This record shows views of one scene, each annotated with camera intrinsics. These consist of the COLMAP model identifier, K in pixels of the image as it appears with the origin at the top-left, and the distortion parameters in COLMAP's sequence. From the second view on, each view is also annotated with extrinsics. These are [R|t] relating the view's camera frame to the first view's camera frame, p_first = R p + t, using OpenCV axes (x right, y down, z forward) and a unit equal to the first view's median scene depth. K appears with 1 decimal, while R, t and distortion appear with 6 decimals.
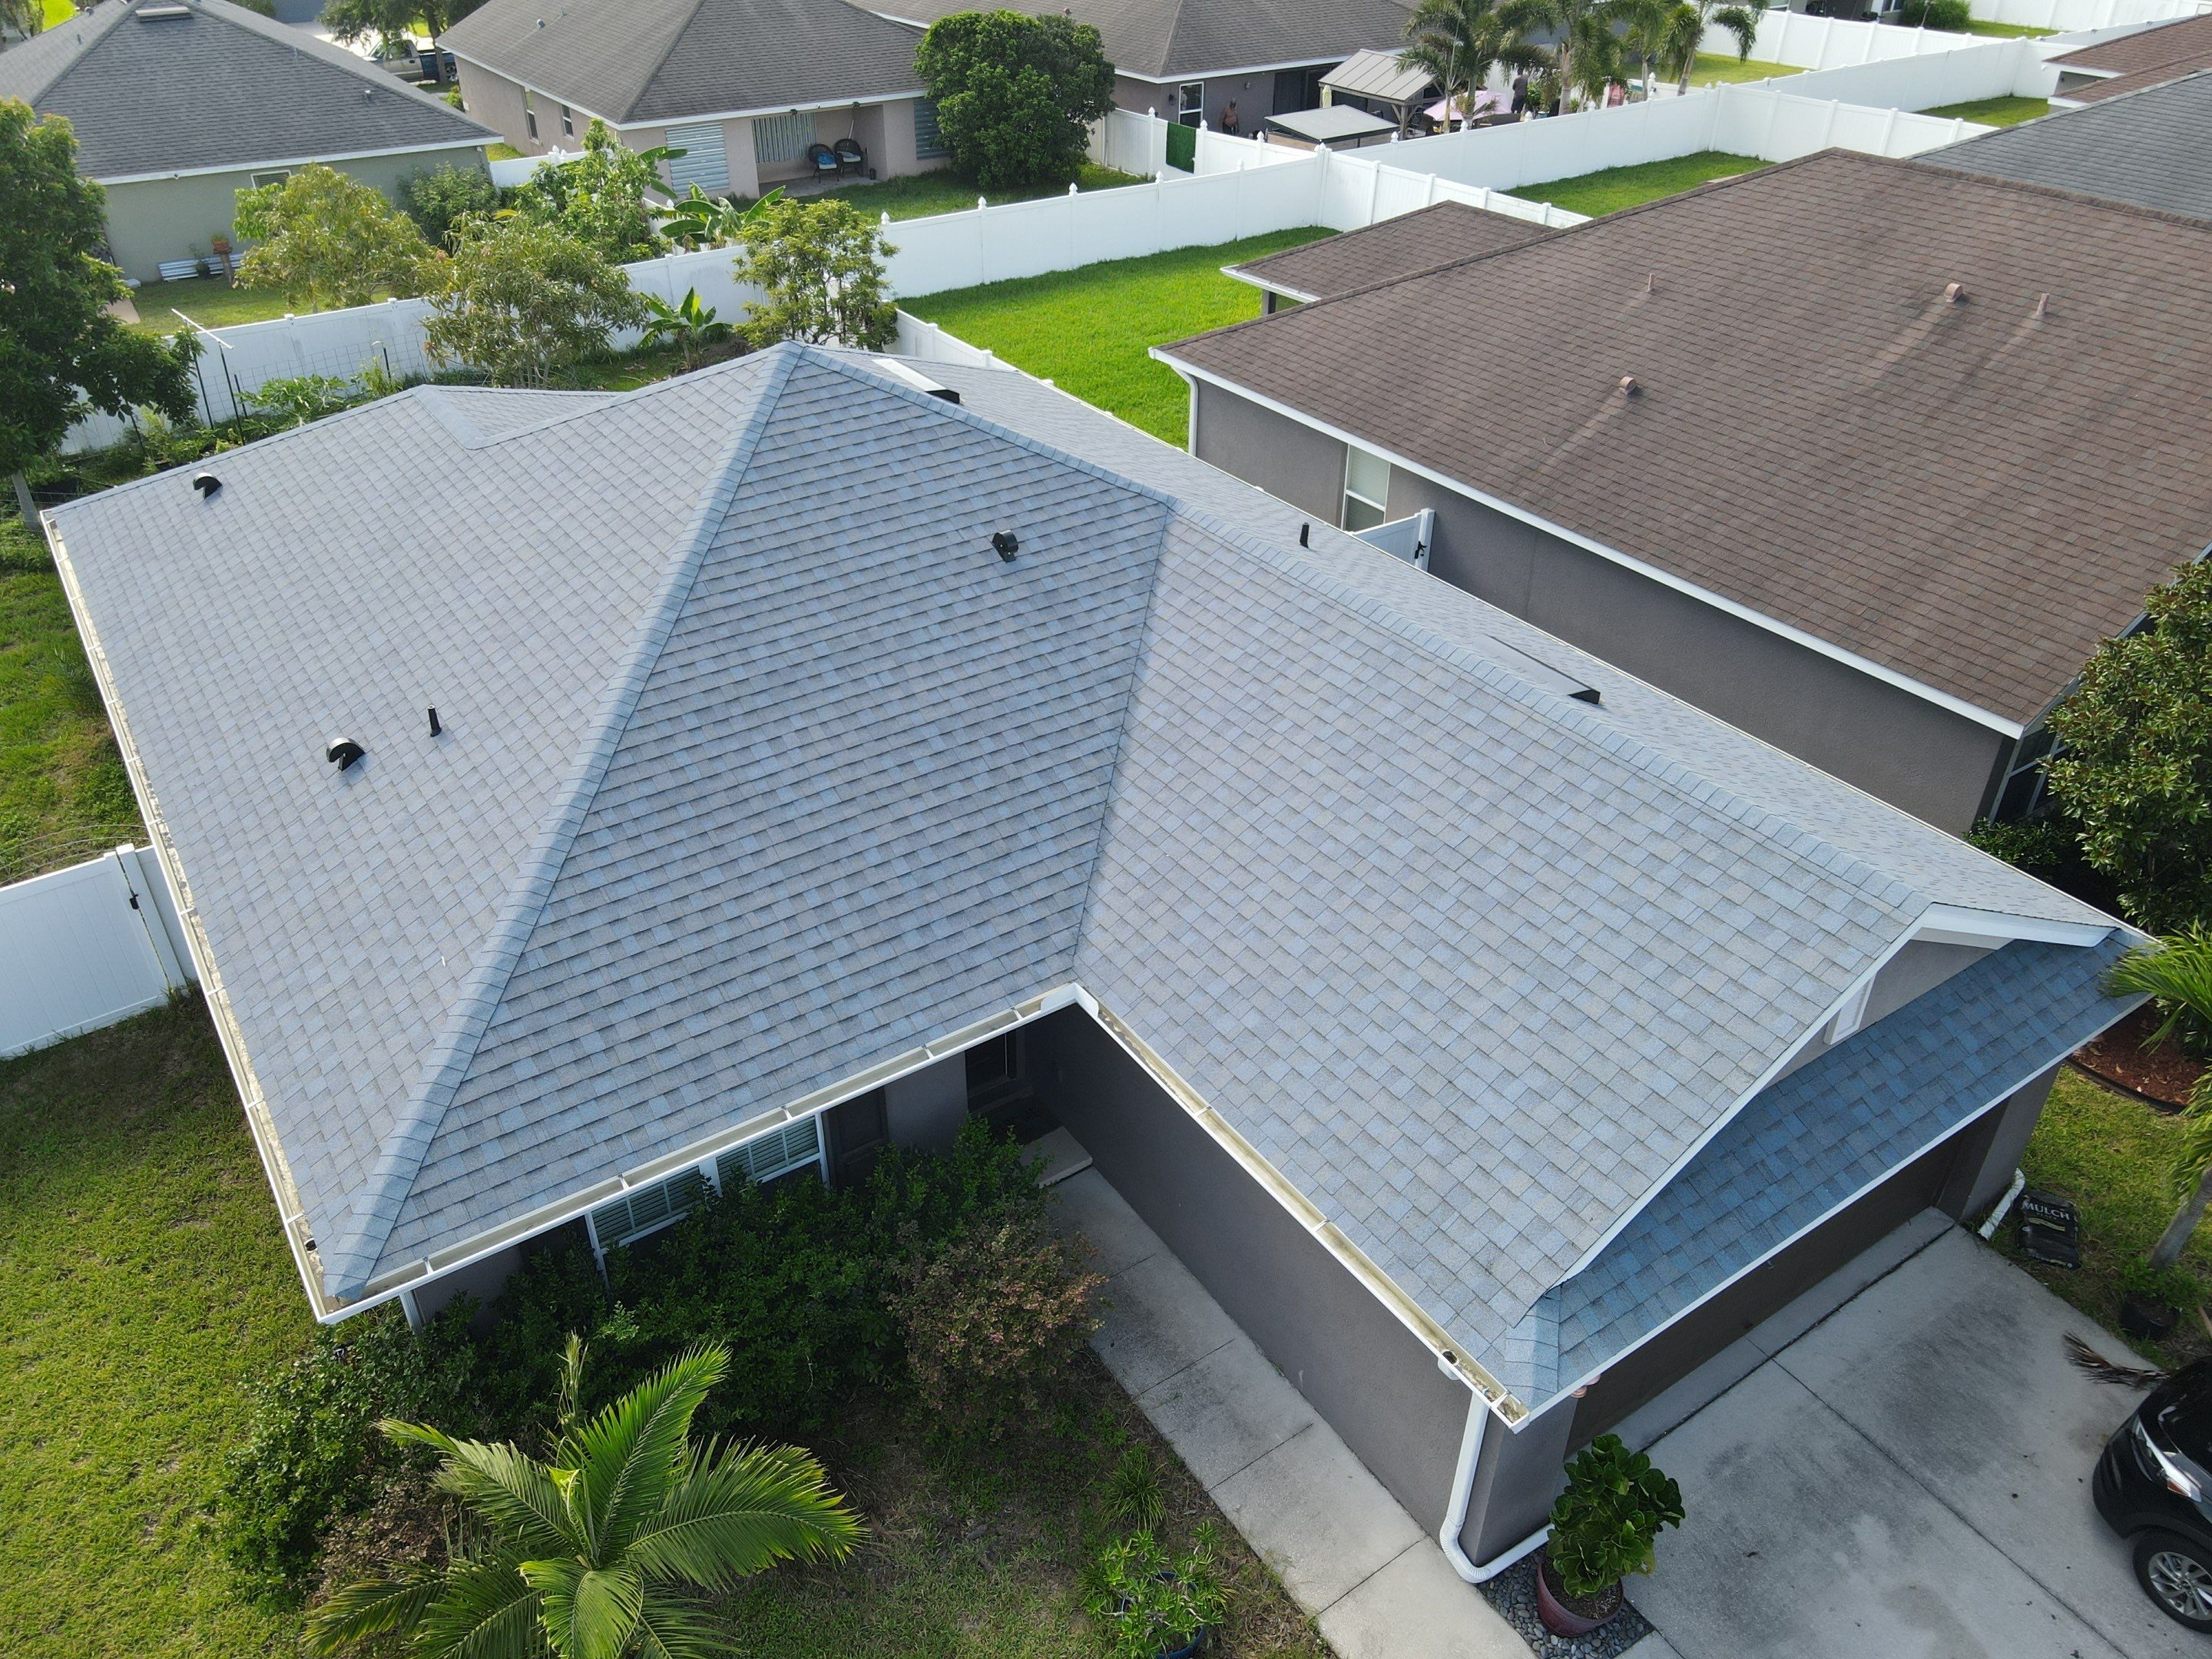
lens RADIAL K [[1601.7, 0, 1045.8], [0, 1601.7, 831.7], [0, 0, 1]] dist [0.003511, 0.003780]
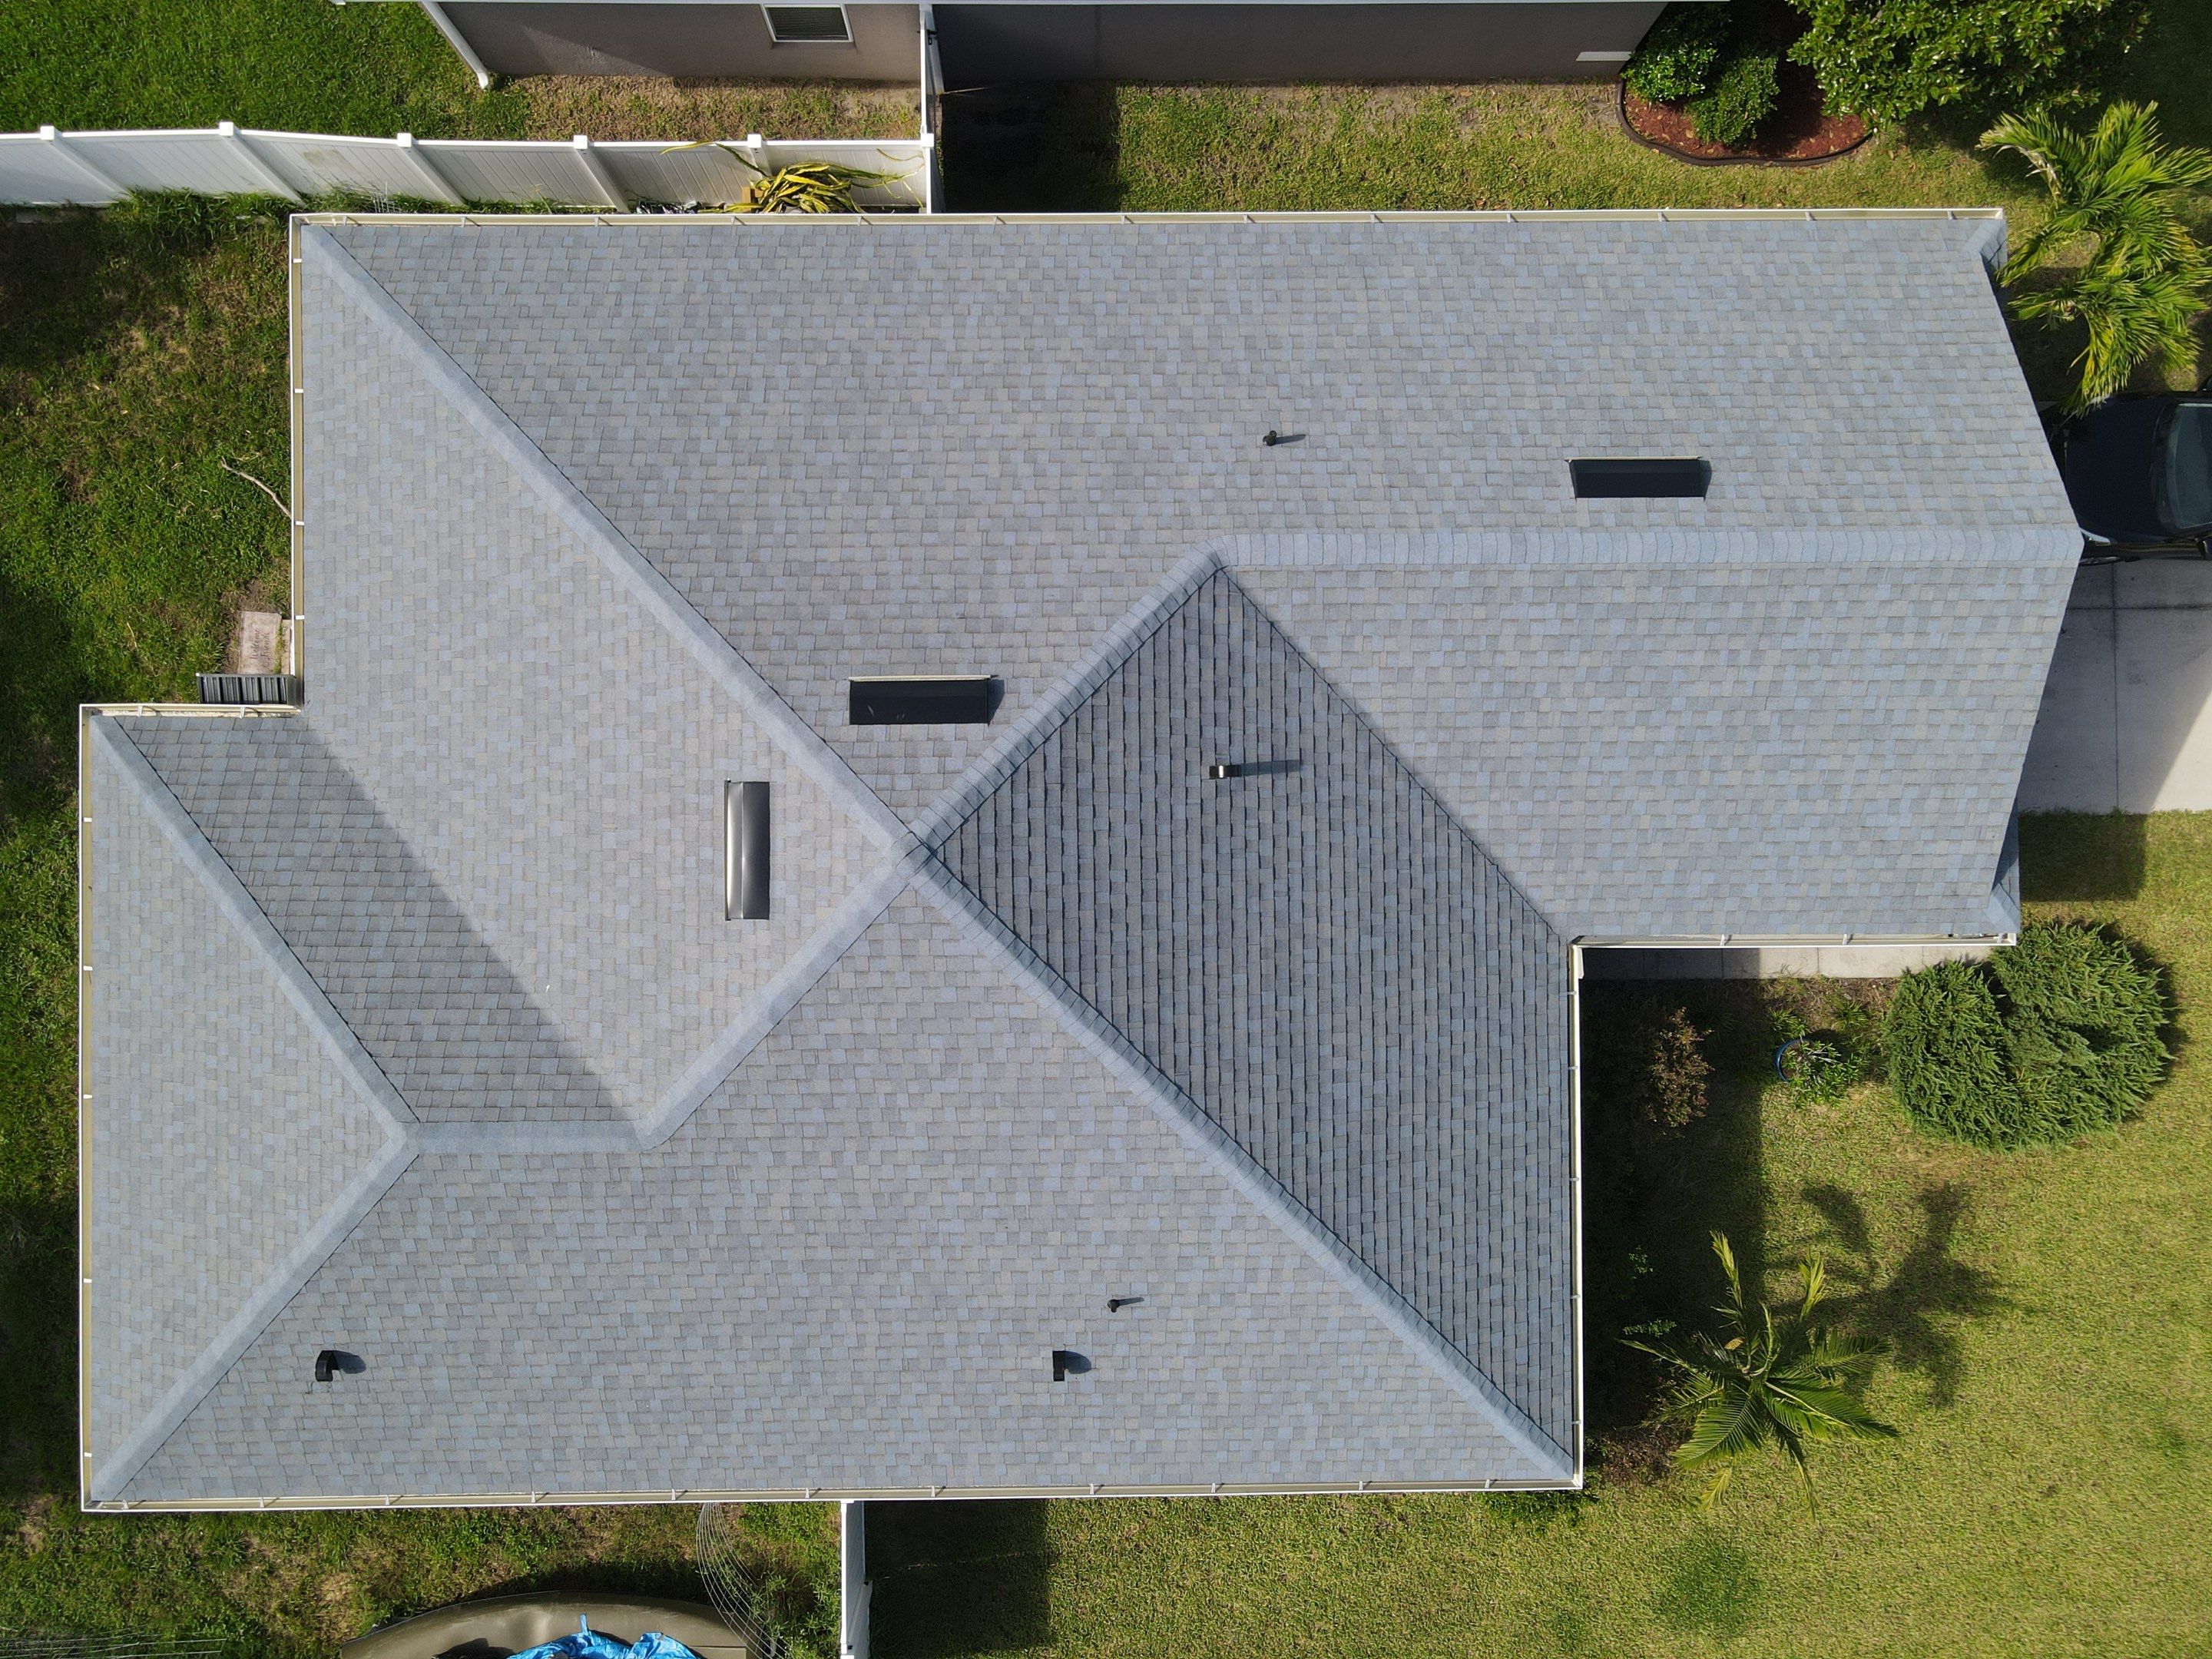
lens RADIAL K [[1633.7, 0, 1068.3], [0, 1633.7, 841.6], [0, 0, 1]] dist [0.013037, -0.006605]
pose [[0.531274, -0.847015, 0.017727, -0.102933], [0.460473, 0.306260, 0.833168, -0.825281], [-0.711135, -0.434478, 0.552736, 0.383457]]
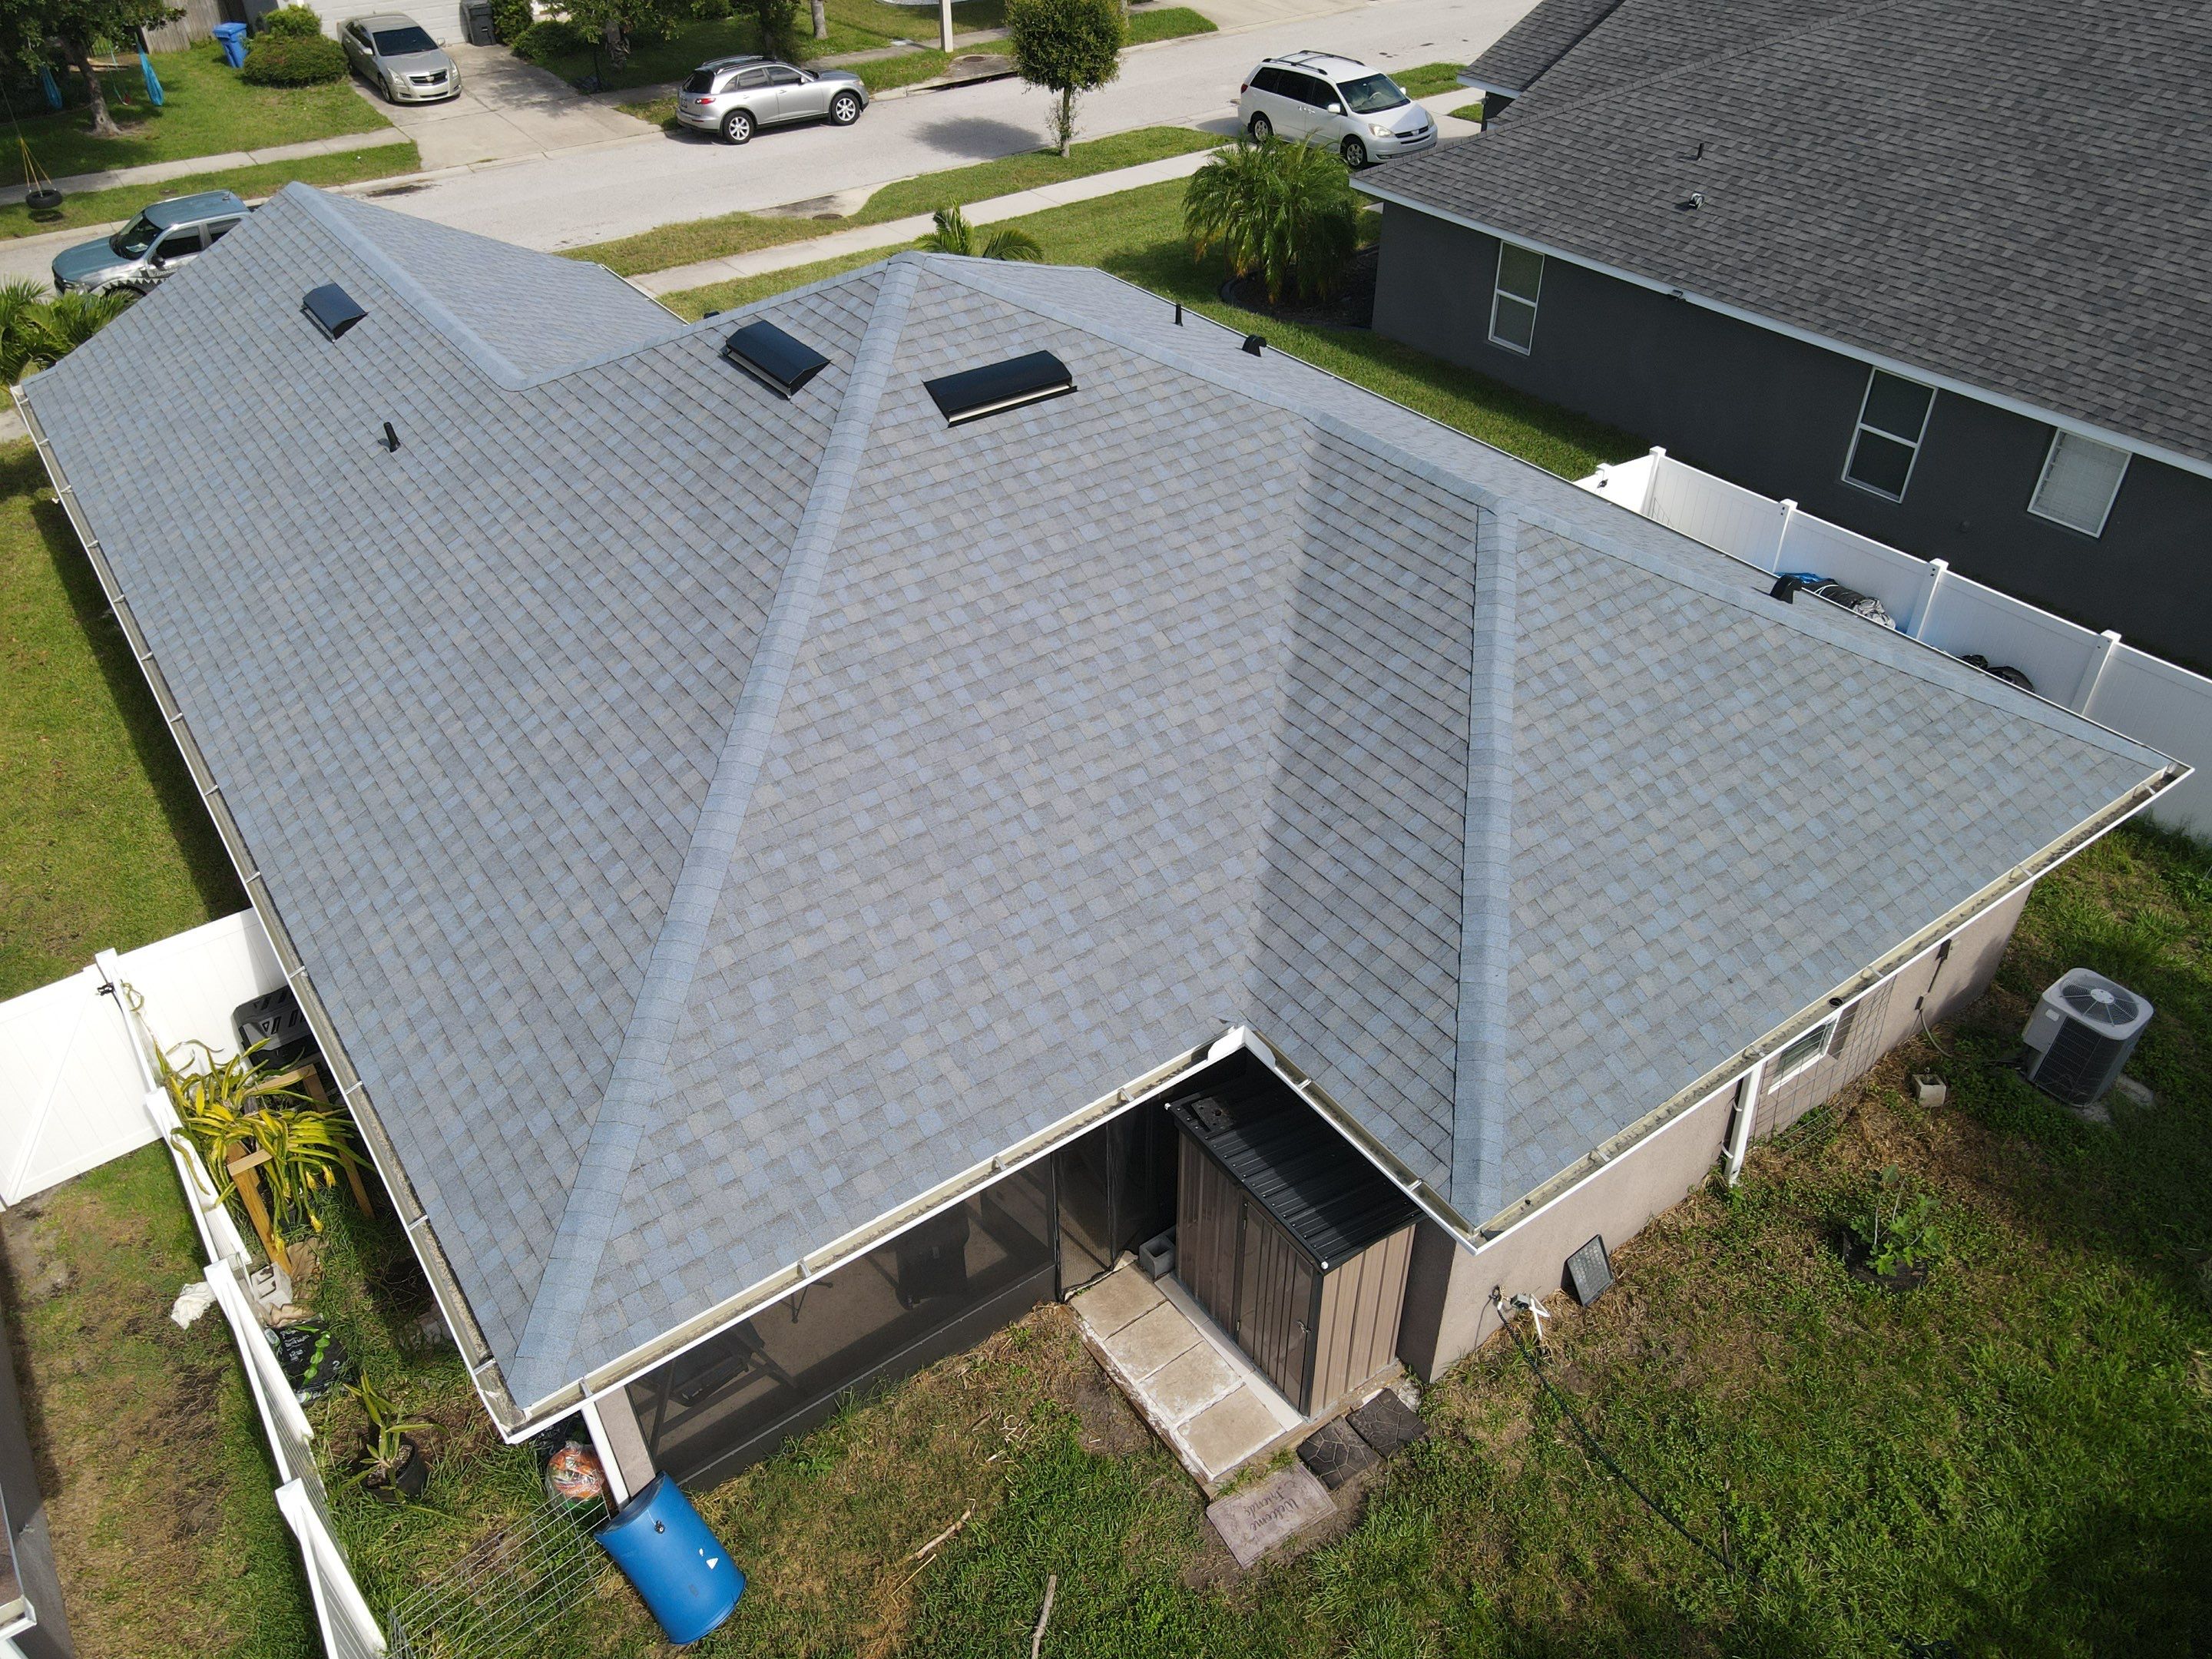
lens RADIAL K [[1615.8, 0, 1101.7], [0, 1615.8, 825.2], [0, 0, 1]] dist [0.001438, 0.033402]
pose [[-0.998184, 0.053797, -0.027109, -0.186973], [-0.008251, 0.323683, 0.946130, -0.865844], [0.059674, 0.944635, -0.322651, 1.320279]]
